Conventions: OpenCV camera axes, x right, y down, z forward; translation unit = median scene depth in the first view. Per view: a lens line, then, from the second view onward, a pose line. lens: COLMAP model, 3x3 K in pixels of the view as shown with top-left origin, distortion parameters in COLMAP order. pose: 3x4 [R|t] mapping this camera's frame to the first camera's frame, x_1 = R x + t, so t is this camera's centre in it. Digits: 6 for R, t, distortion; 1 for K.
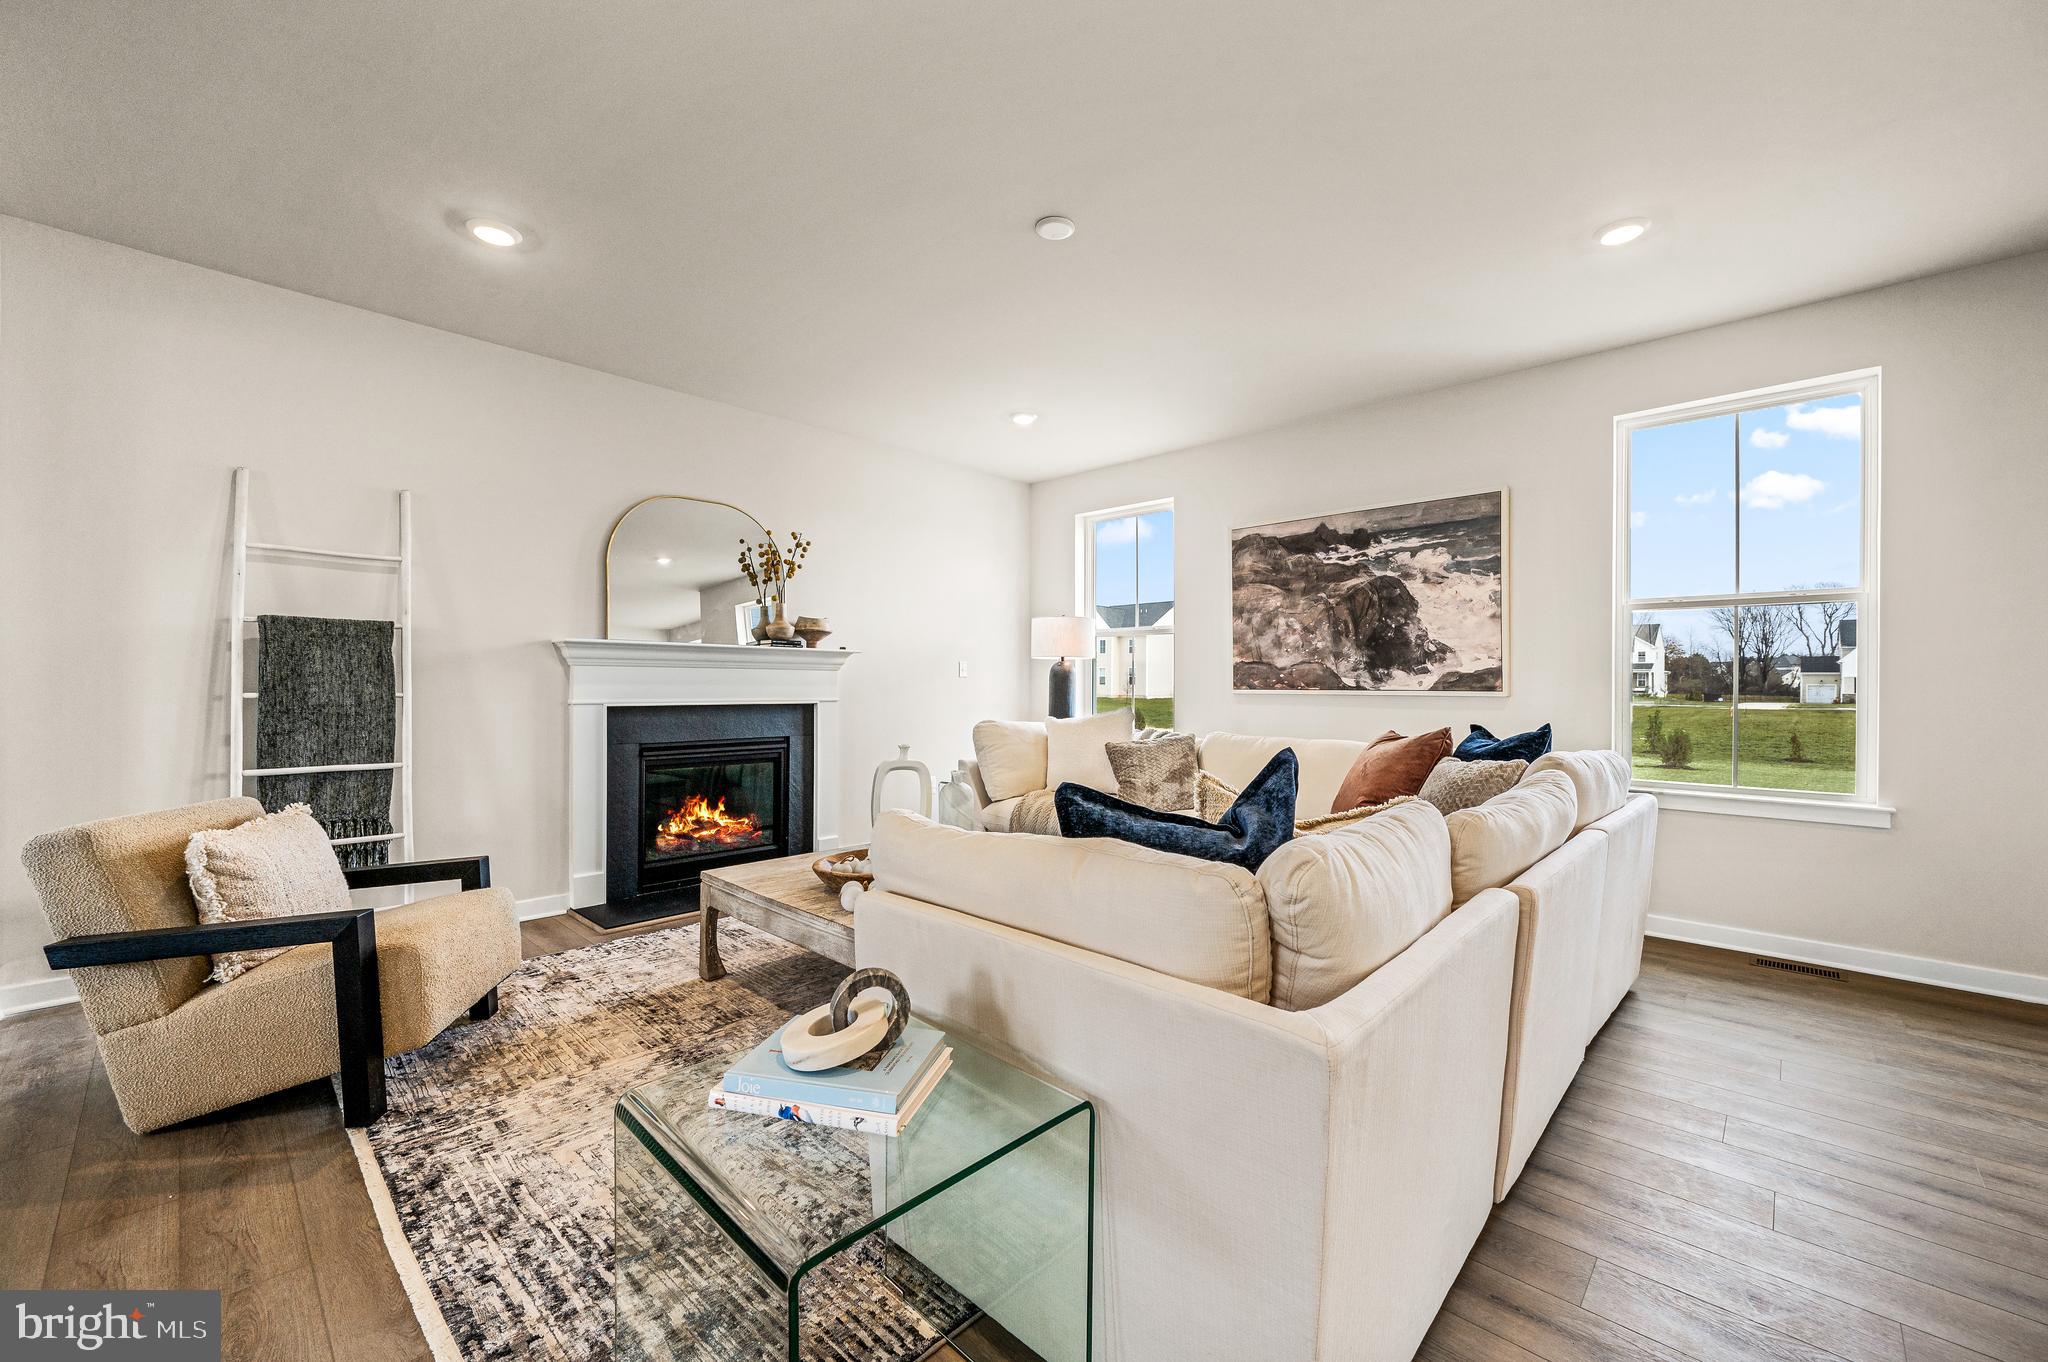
lens RADIAL K [[809.7, 0, 1030.2], [0, 809.7, 681.7], [0, 0, 1]] dist [-0.003319, -0.000006]
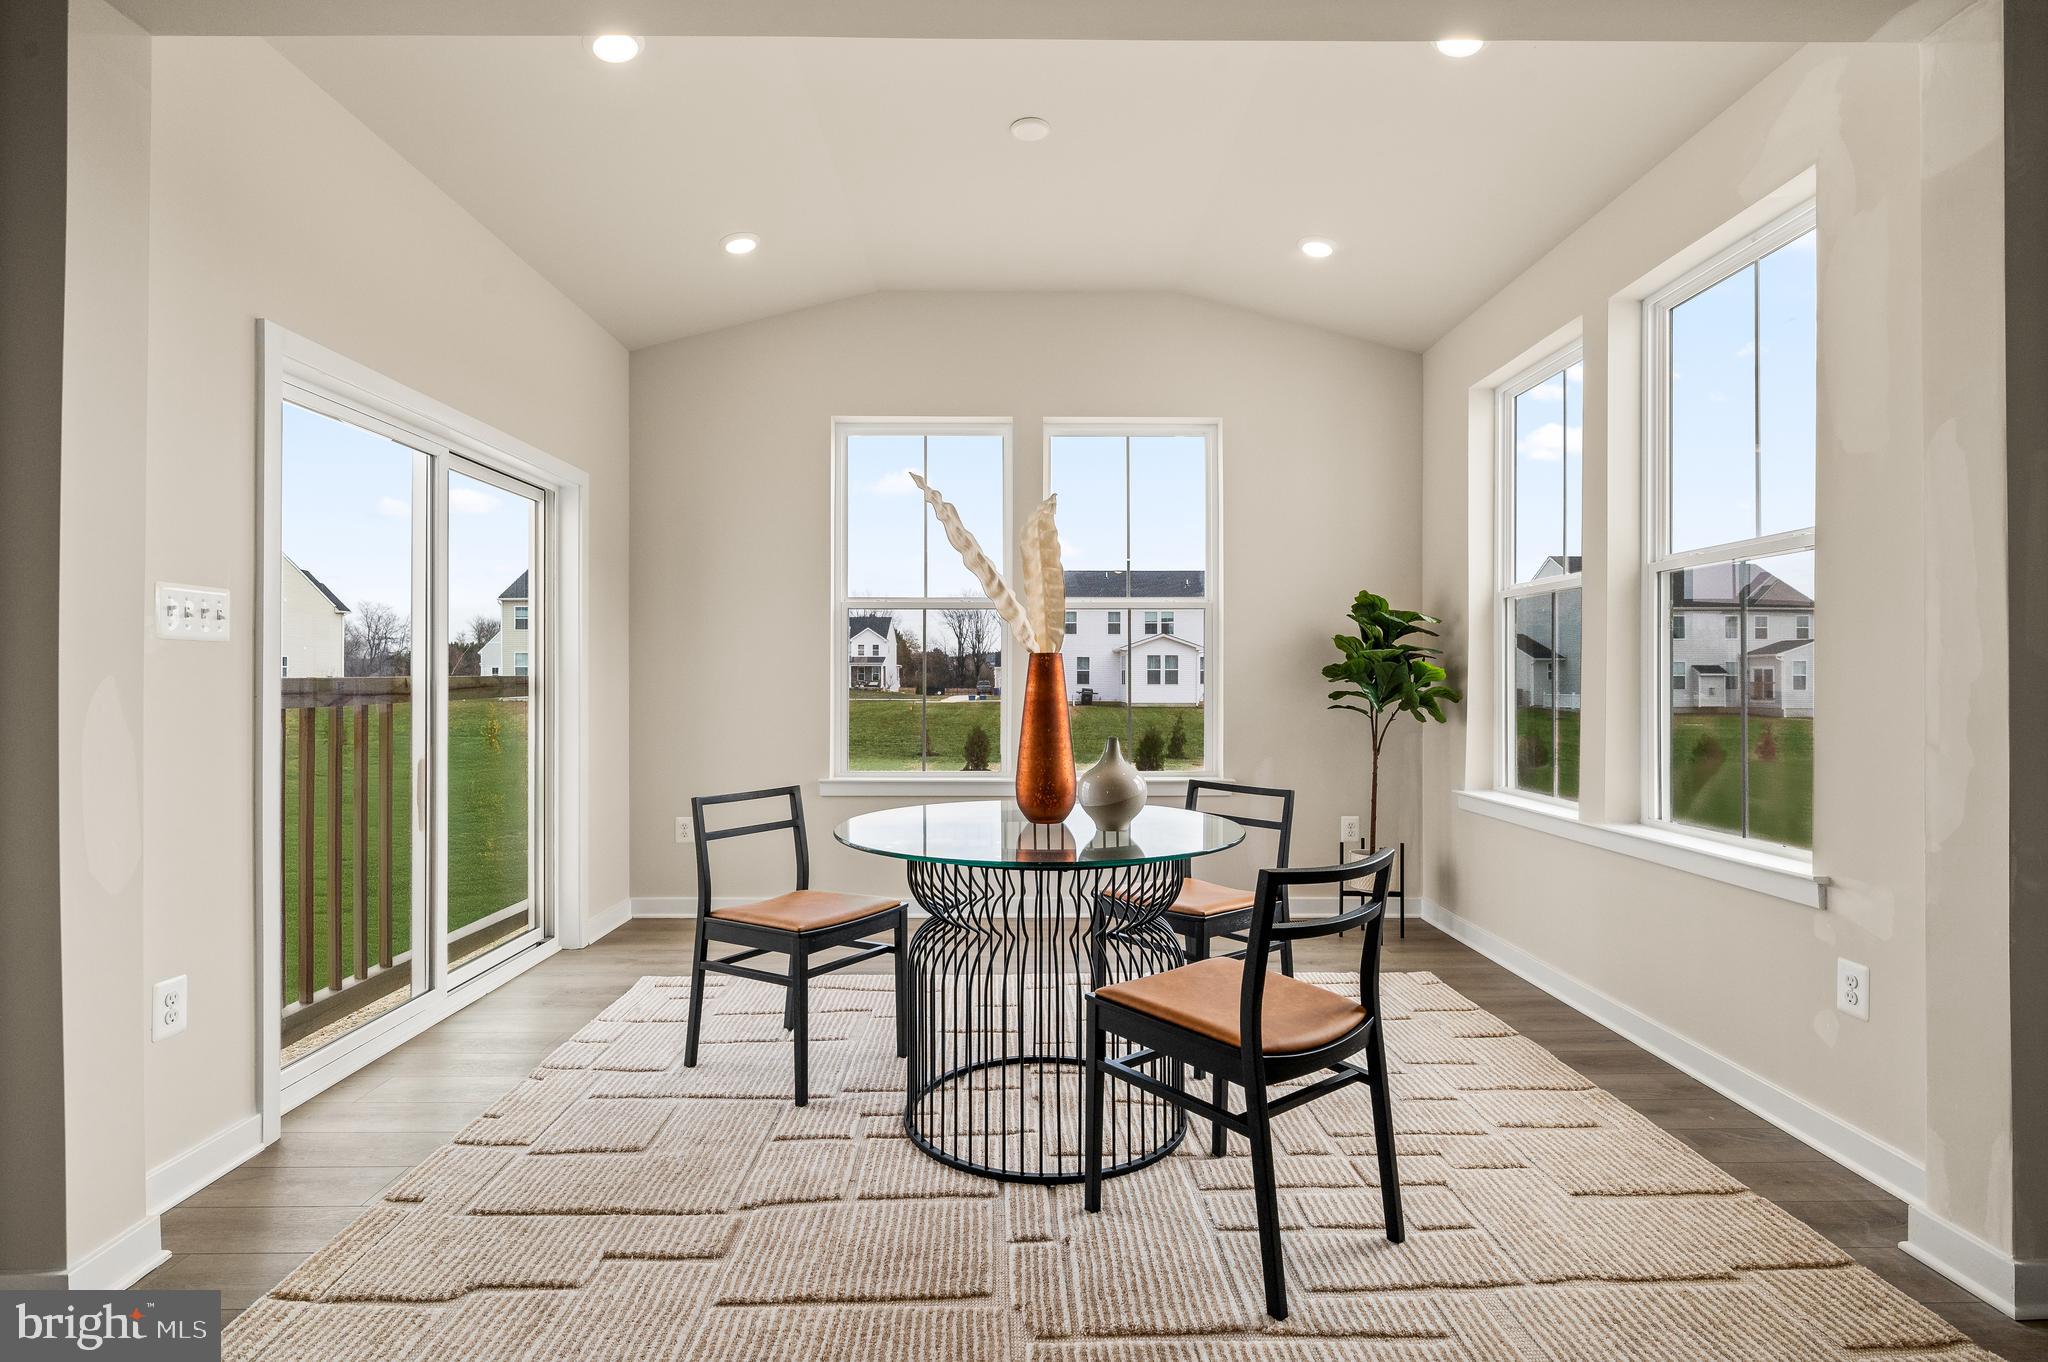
lens RADIAL K [[1002.9, 0, 1017.9], [0, 1002.9, 676.3], [0, 0, 1]] dist [-0.000090, -0.000074]
pose [[0.720690, -0.000895, 0.693257, 1.148230], [0.000691, 1.000000, 0.000573, 0.005380], [-0.693258, 0.000065, 0.720690, 0.188714]]
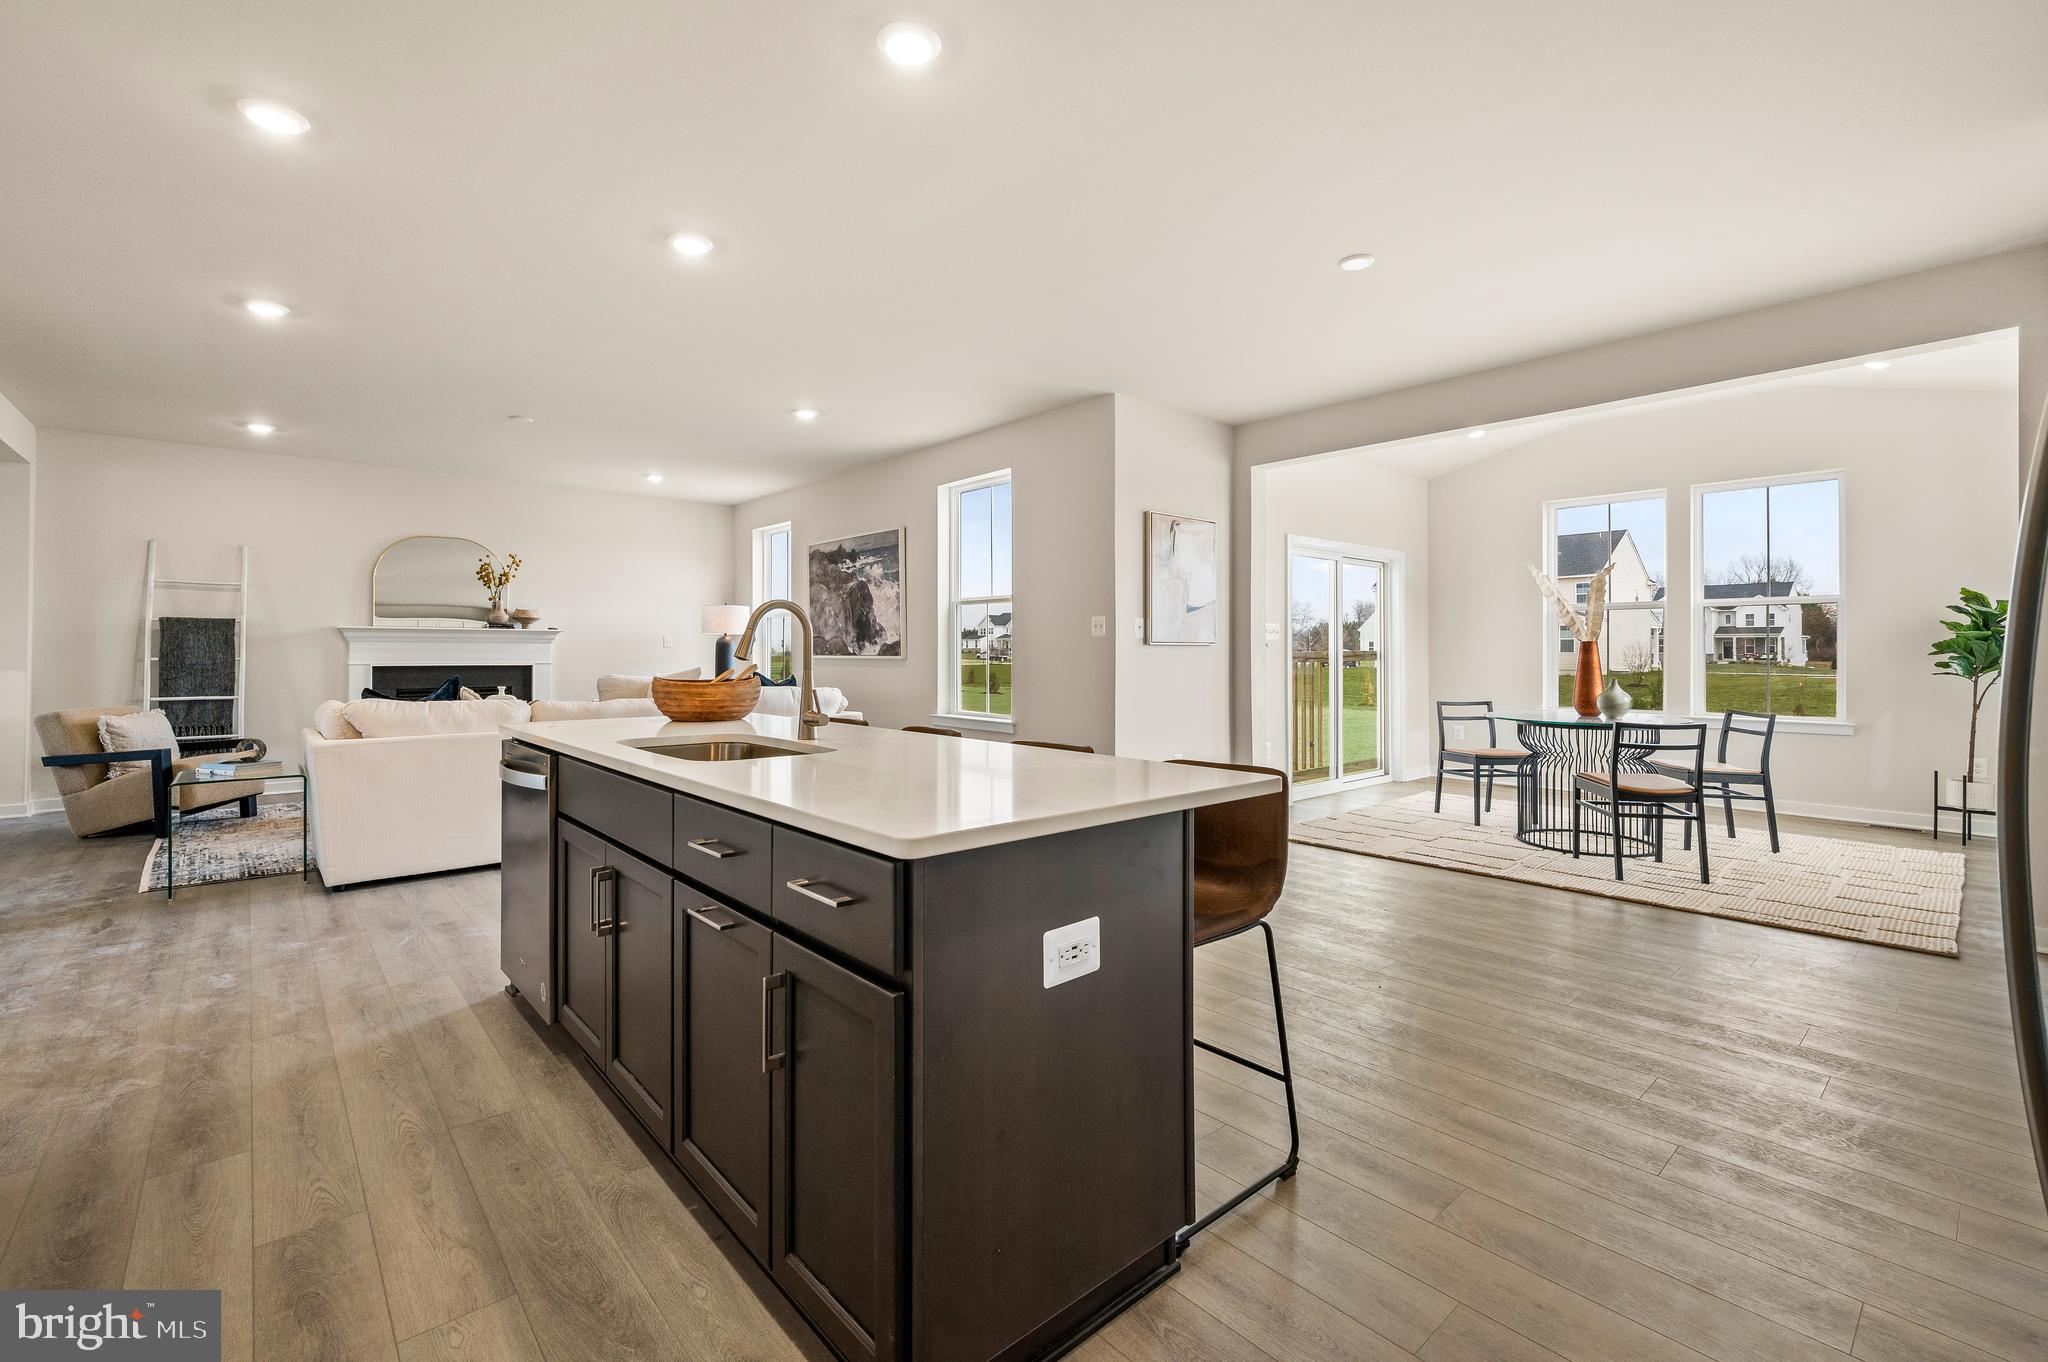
lens RADIAL K [[883.0, 0, 1033.8], [0, 883.0, 644.0], [0, 0, 1]] dist [-0.005764, 0.000711]
pose [[0.996756, -0.003799, -0.080398, 0.920141], [0.003250, 0.999971, -0.006949, 0.001668], [0.080422, 0.006665, 0.996739, -0.654497]]
